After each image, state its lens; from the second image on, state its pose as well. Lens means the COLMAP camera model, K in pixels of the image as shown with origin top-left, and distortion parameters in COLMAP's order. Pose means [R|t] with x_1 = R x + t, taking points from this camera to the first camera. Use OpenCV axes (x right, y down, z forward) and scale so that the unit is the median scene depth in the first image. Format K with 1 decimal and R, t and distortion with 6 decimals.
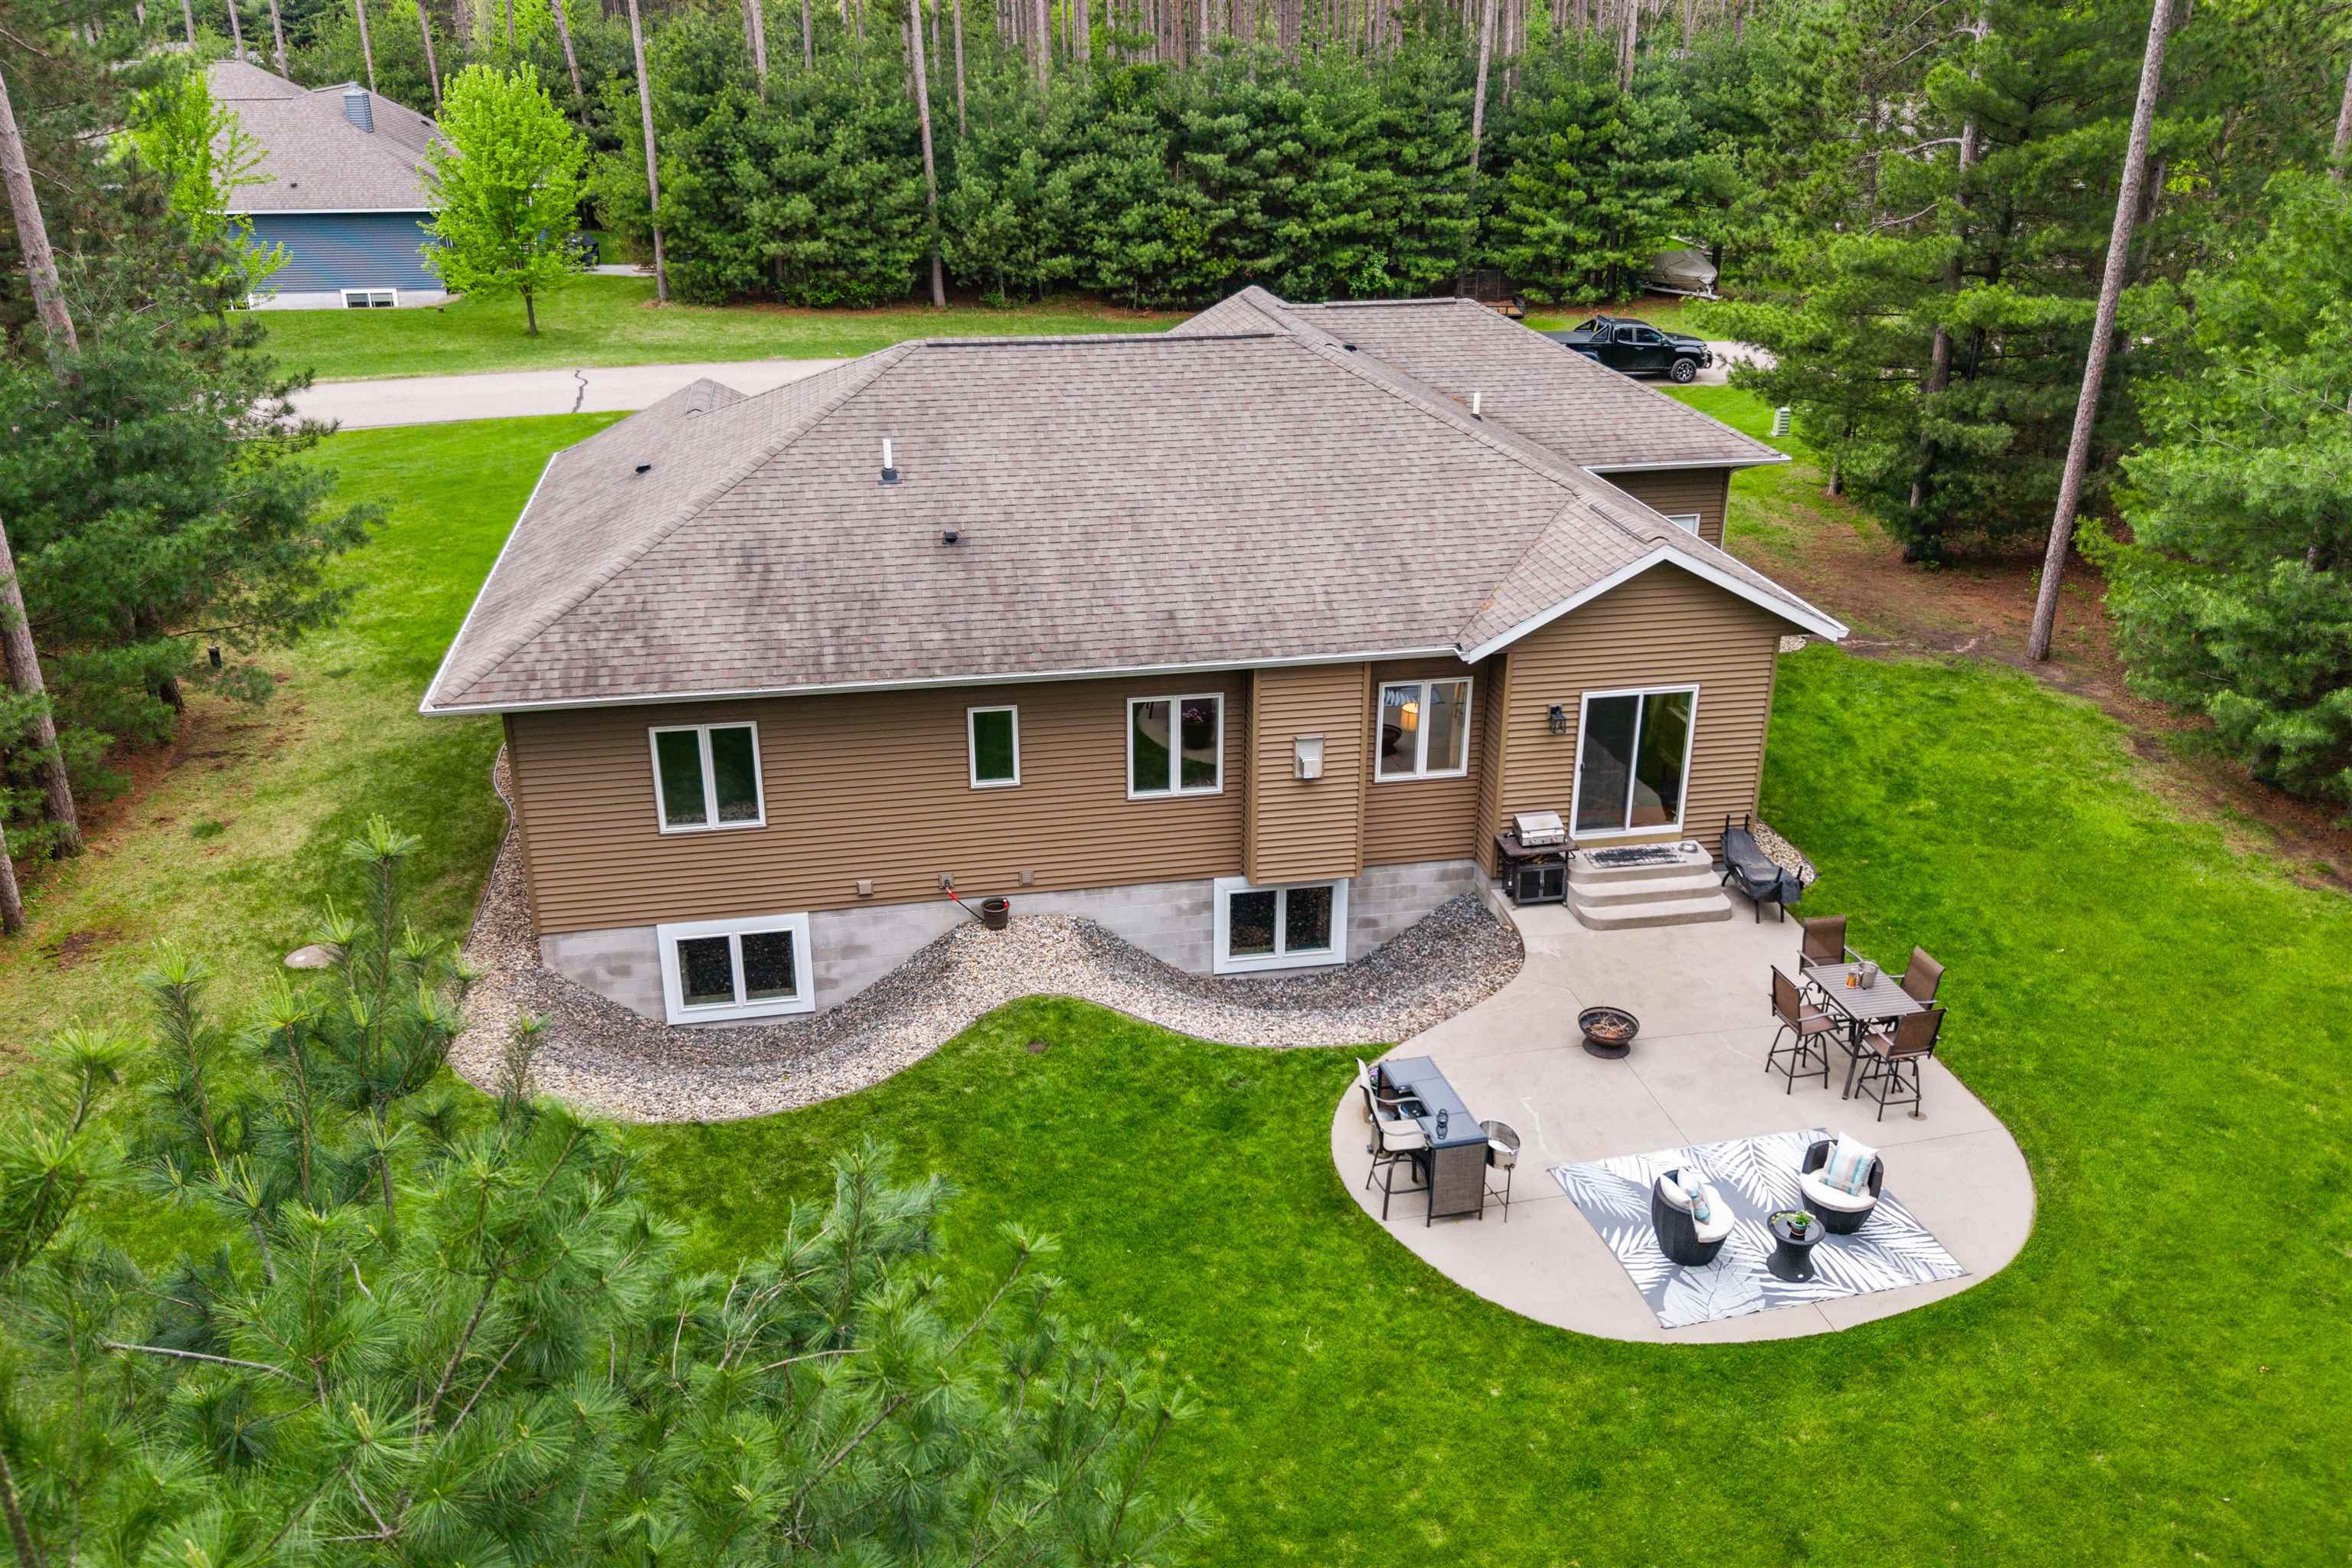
lens RADIAL K [[1847.4, 0, 1169.6], [0, 1847.4, 760.8], [0, 0, 1]] dist [0.097065, -0.175977]
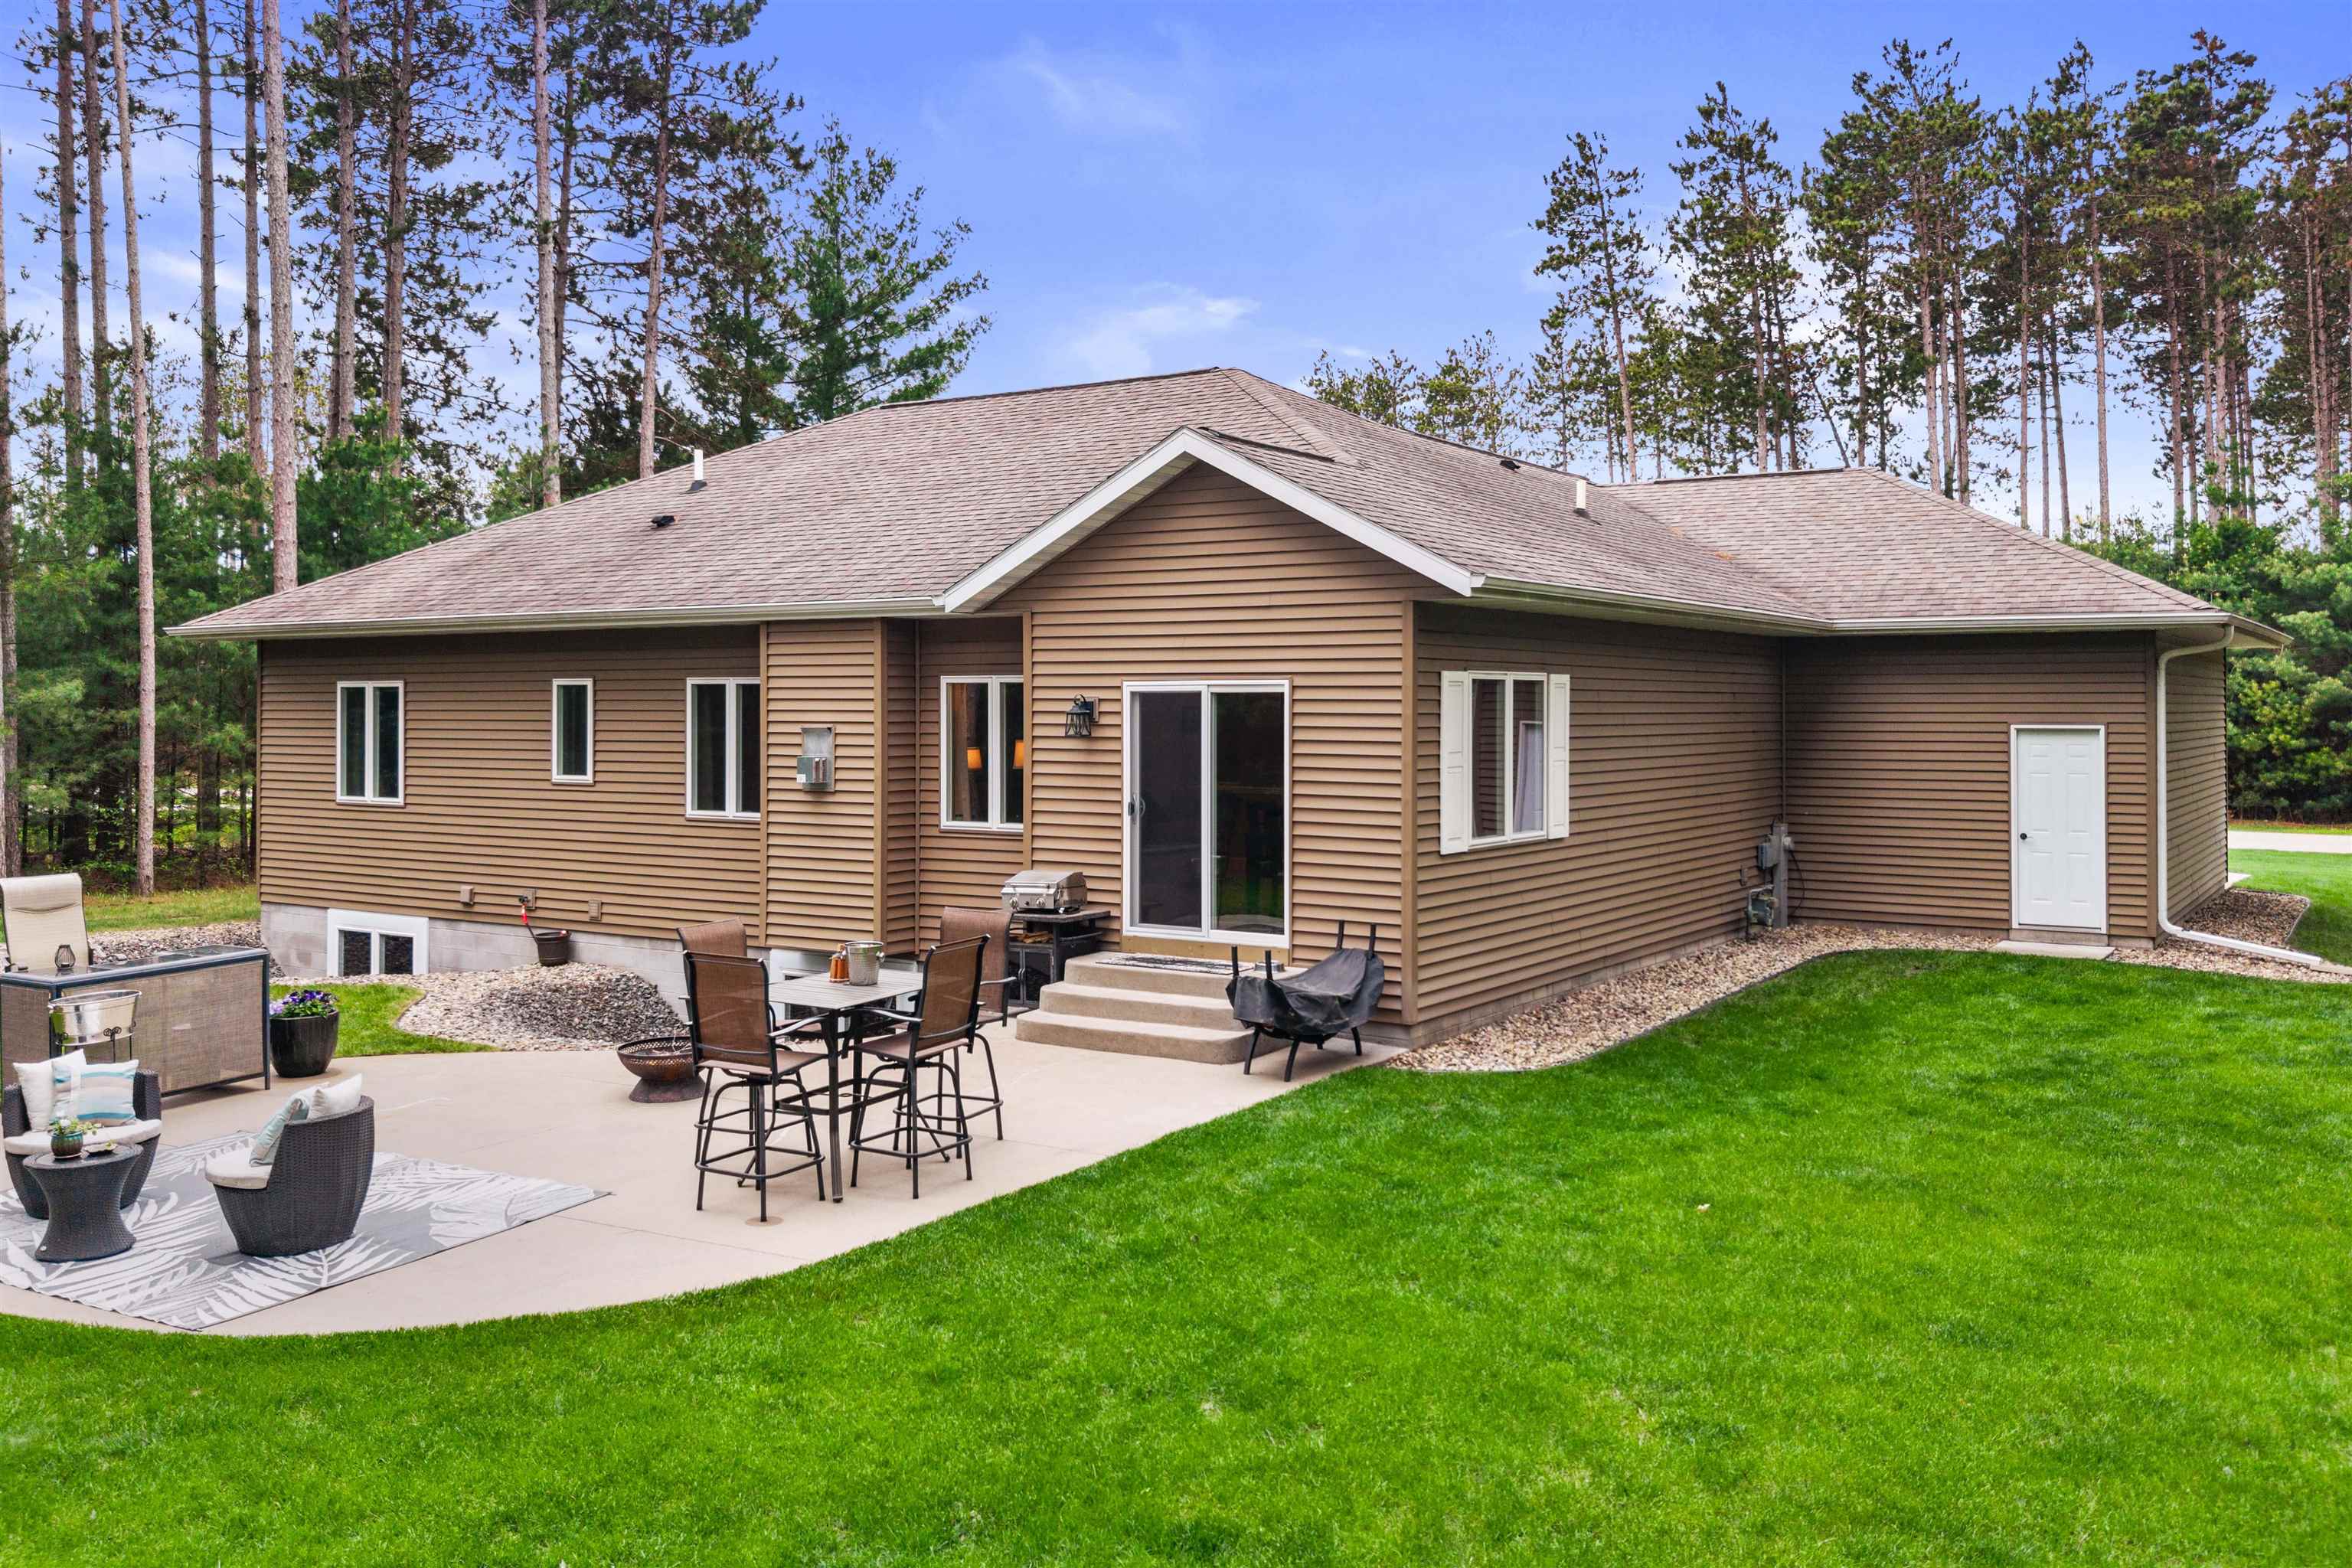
lens RADIAL K [[1928.2, 0, 1212.5], [0, 1928.2, 702.9], [0, 0, 1]] dist [0.068813, -0.082934]
pose [[0.732443, -0.000944, -0.680828, 0.707353], [-0.261858, 0.922685, -0.282989, 0.152290], [0.628457, 0.385553, 0.675567, 0.580013]]
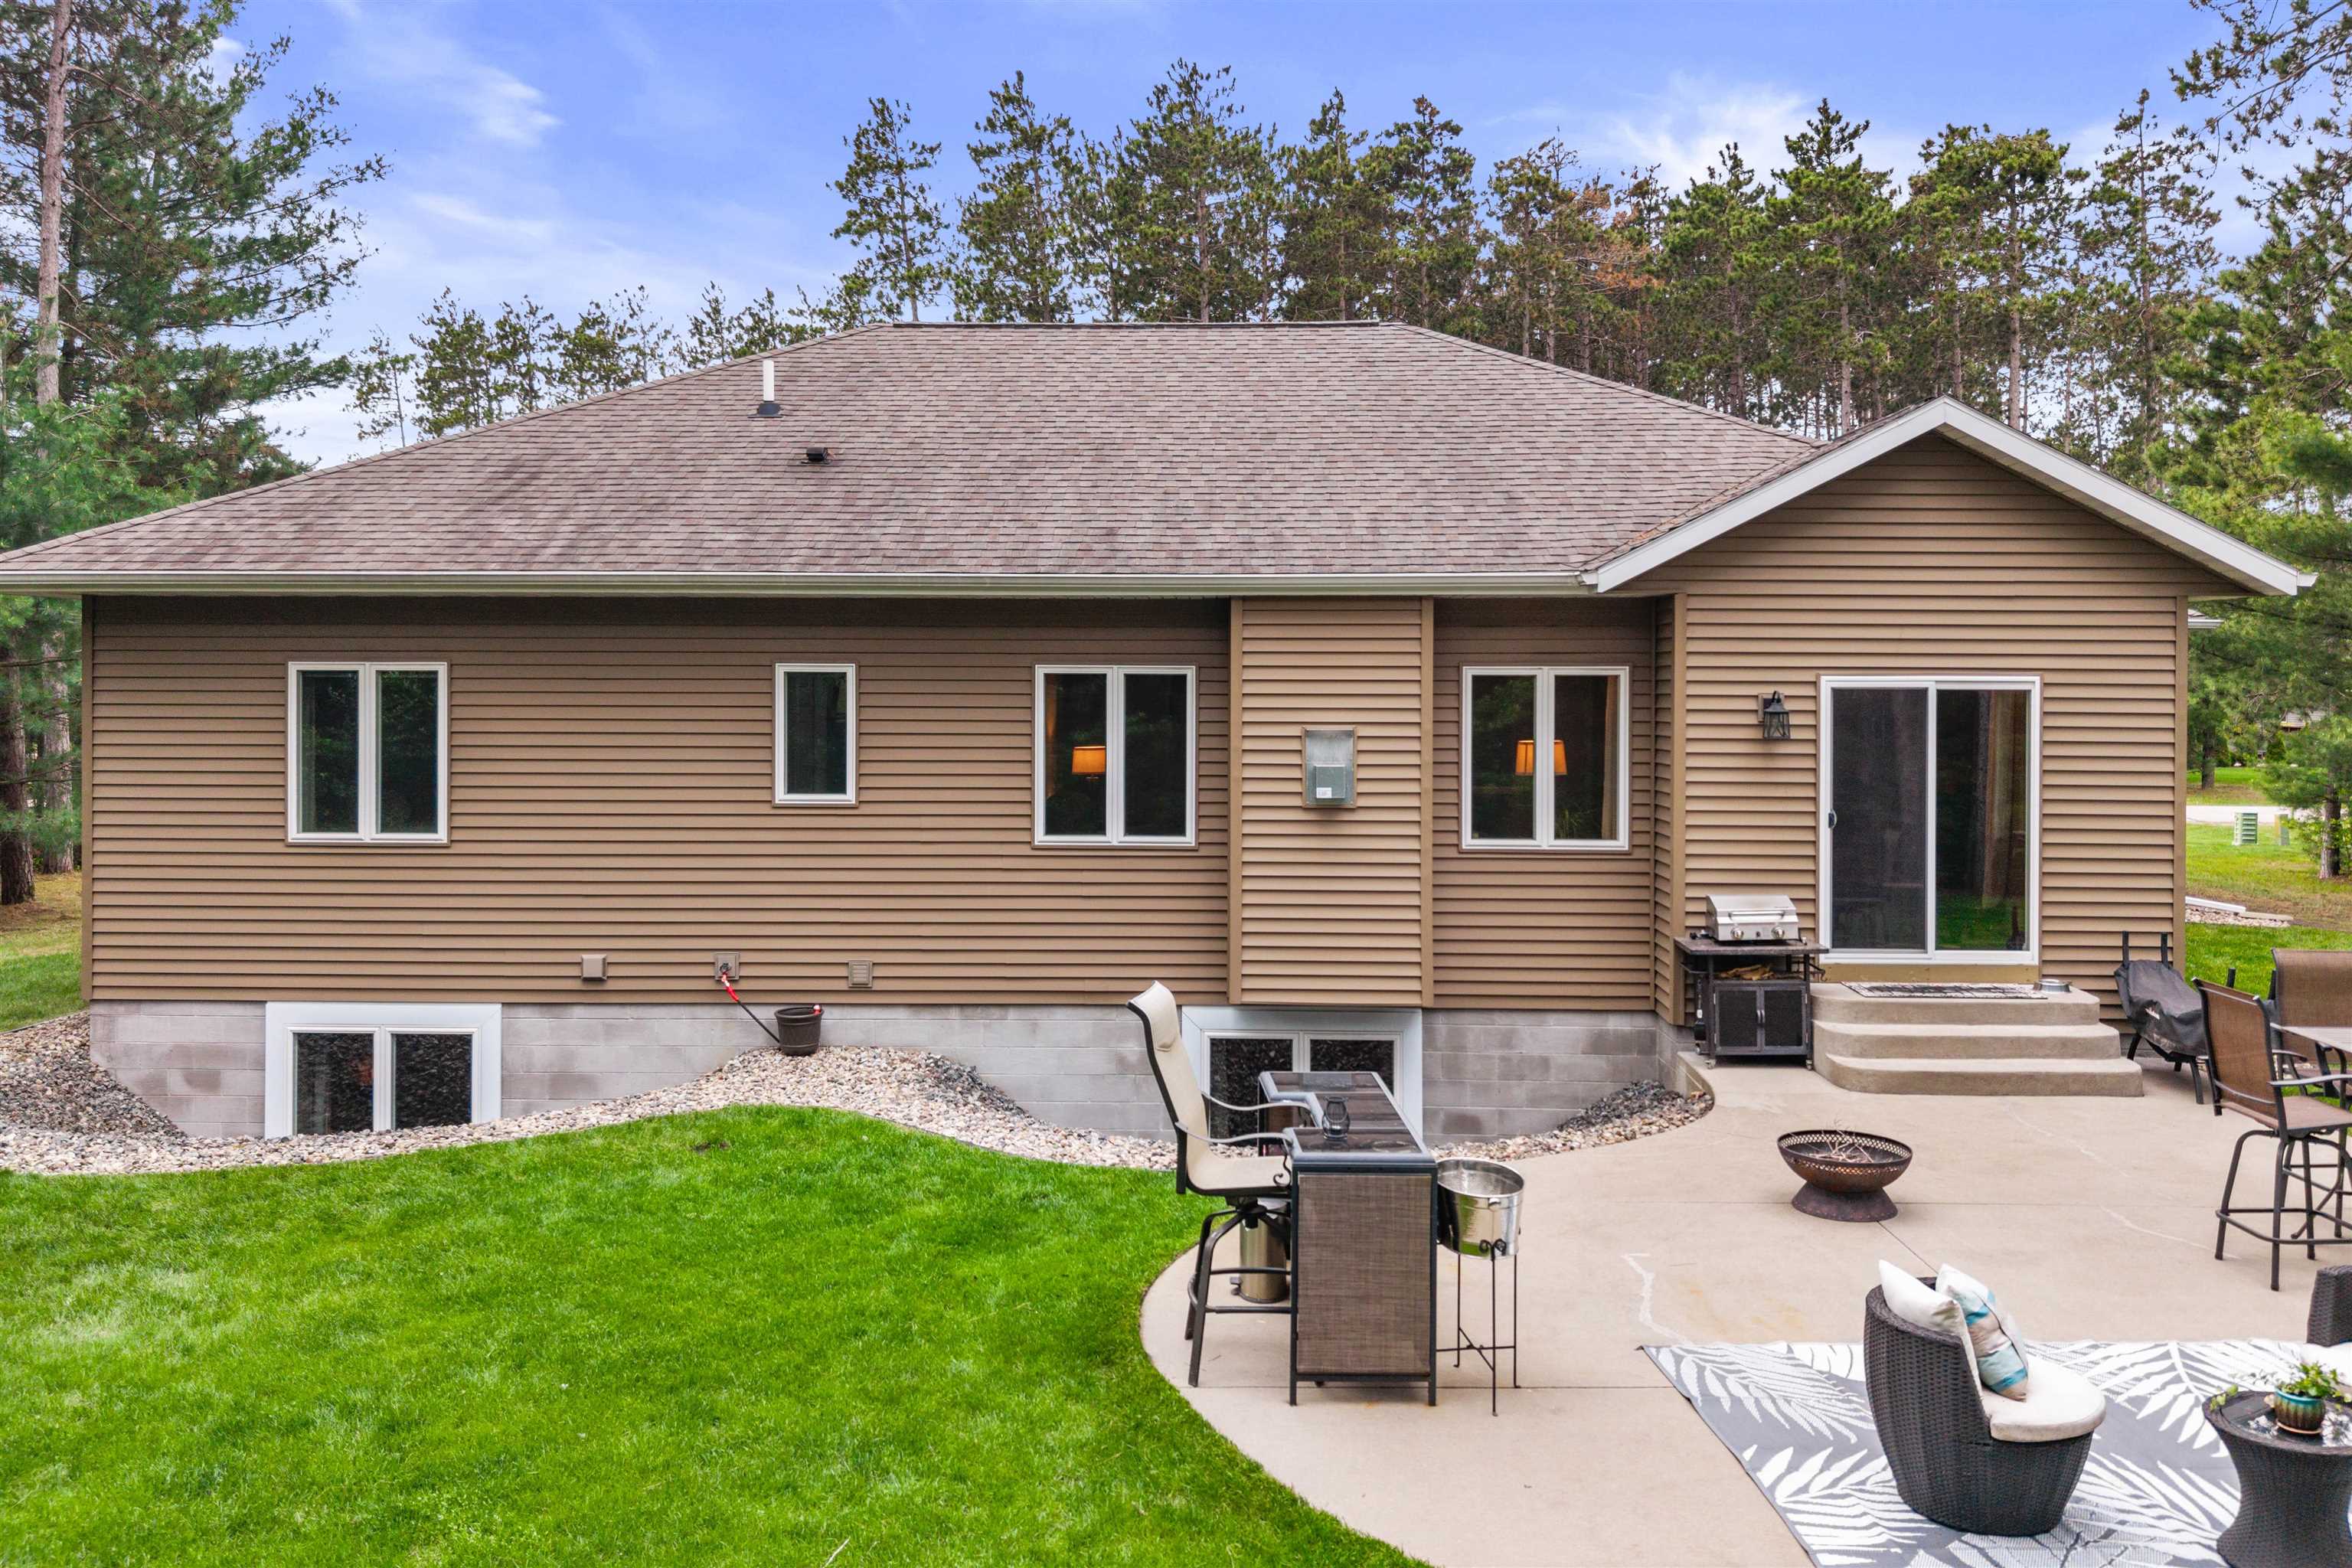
lens RADIAL K [[1904.6, 0, 1167.9], [0, 1904.6, 694.0], [0, 0, 1]] dist [0.098287, -0.194221]
pose [[0.976976, 0.003354, -0.213321, 0.155209], [-0.083841, 0.925470, -0.369426, 0.204490], [0.196184, 0.378806, 0.904444, 0.437423]]
